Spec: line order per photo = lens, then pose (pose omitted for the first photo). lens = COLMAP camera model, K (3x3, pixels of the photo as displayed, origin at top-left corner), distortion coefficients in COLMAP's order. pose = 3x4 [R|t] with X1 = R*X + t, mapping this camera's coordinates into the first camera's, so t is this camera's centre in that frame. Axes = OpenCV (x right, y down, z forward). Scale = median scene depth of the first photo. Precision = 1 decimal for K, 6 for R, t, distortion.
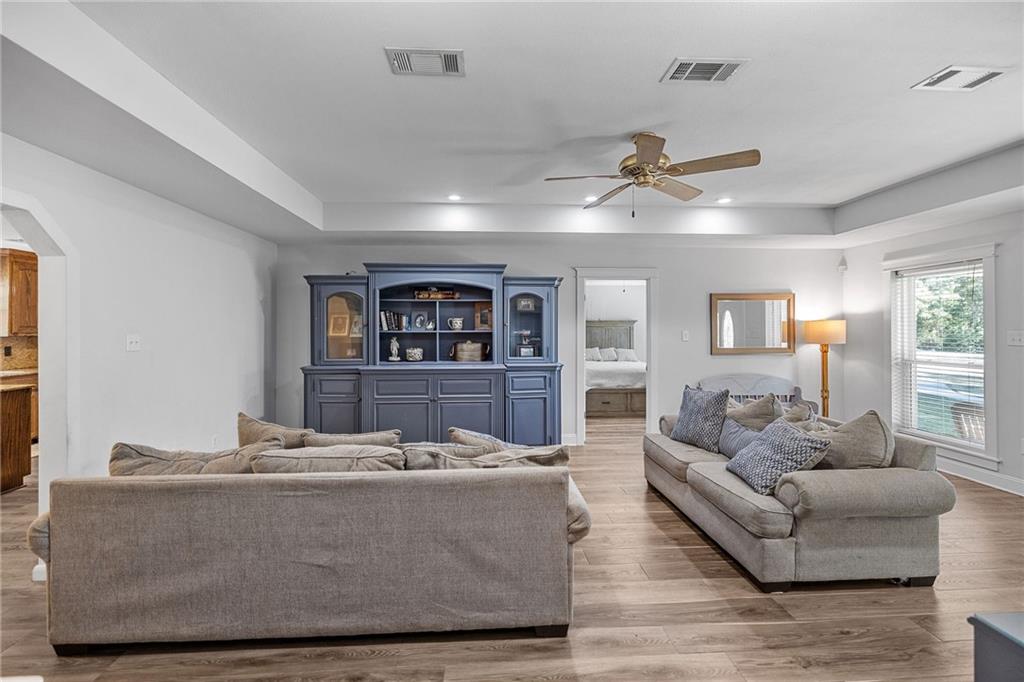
lens RADIAL K [[437.6, 0, 509.6], [0, 437.6, 330.1], [0, 0, 1]] dist [0.020954, -0.000393]
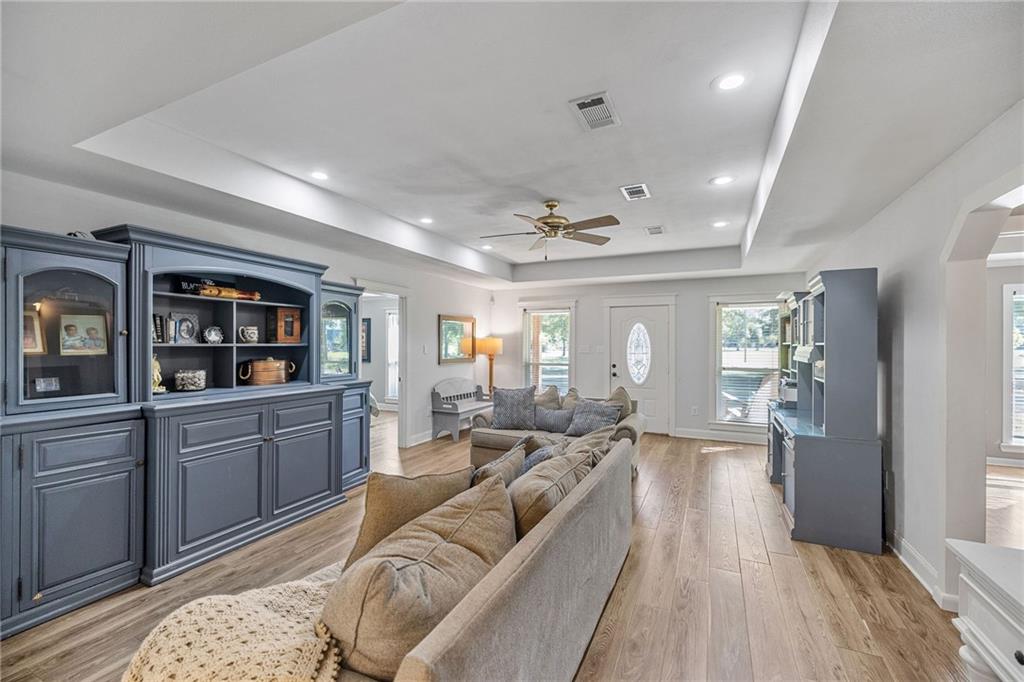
lens RADIAL K [[437.6, 0, 509.3], [0, 437.6, 346.3], [0, 0, 1]] dist [0.020954, -0.000393]
pose [[0.480580, 0.000476, 0.876951, -0.567634], [-0.001602, 0.999999, 0.000336, 0.004282], [-0.876949, -0.001567, 0.480581, 0.271694]]
